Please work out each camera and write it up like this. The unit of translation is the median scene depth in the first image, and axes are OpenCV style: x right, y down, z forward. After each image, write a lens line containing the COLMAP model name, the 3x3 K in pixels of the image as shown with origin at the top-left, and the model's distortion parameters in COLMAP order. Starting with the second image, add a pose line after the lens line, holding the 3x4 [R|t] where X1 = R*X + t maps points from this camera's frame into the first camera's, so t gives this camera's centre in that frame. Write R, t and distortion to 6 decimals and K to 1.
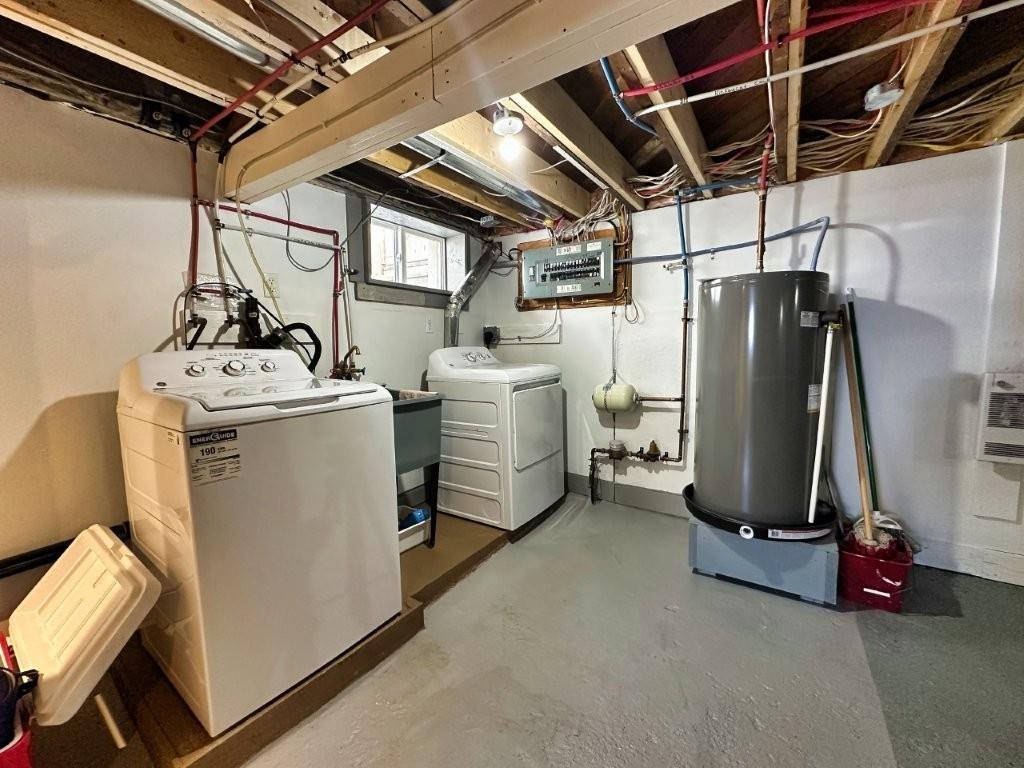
lens RADIAL K [[407.4, 0, 512.0], [0, 407.4, 384.0], [0, 0, 1]] dist [-0.003792, 0.000556]
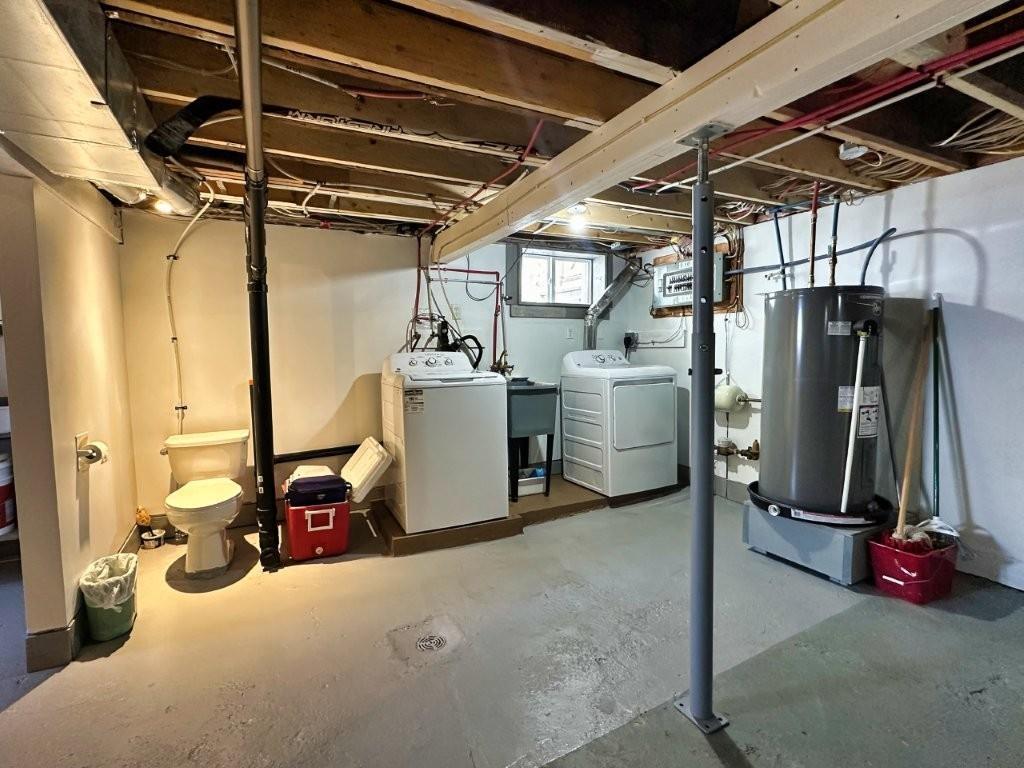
lens RADIAL K [[487.4, 0, 512.0], [0, 487.4, 384.0], [0, 0, 1]] dist [0.000151, 0.000317]
pose [[0.871660, 0.038532, -0.488595, 0.534497], [-0.046886, 0.998888, -0.004871, 0.039238], [0.487864, 0.027154, 0.872497, -0.545953]]
